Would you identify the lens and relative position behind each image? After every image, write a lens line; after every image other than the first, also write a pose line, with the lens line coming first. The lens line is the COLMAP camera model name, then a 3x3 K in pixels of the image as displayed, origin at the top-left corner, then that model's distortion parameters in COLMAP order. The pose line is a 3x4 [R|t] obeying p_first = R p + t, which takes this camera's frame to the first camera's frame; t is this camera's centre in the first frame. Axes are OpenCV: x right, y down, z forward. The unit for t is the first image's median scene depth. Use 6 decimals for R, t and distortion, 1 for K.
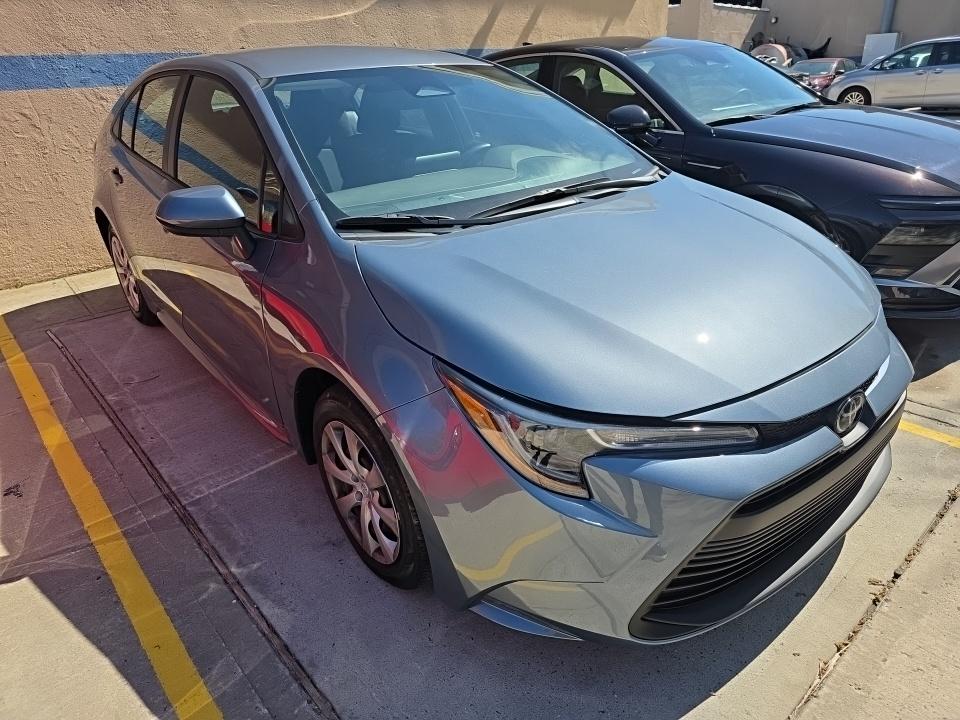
lens RADIAL K [[649.6, 0, 424.7], [0, 649.6, 360.9], [0, 0, 1]] dist [0.003371, 0.000964]
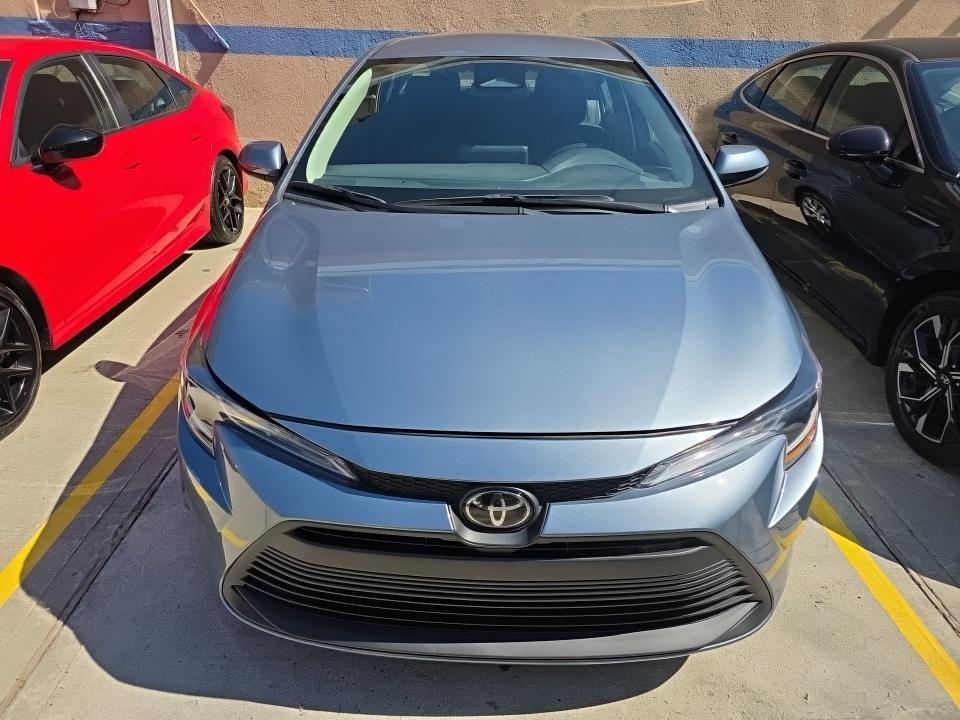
lens RADIAL K [[625.4, 0, 489.2], [0, 625.4, 360.4], [0, 0, 1]] dist [0.028139, -0.024668]
pose [[0.774569, 0.325782, -0.542134, 0.813610], [-0.307651, 0.942972, 0.127103, -0.157469], [0.552625, 0.068338, 0.830624, 0.263628]]
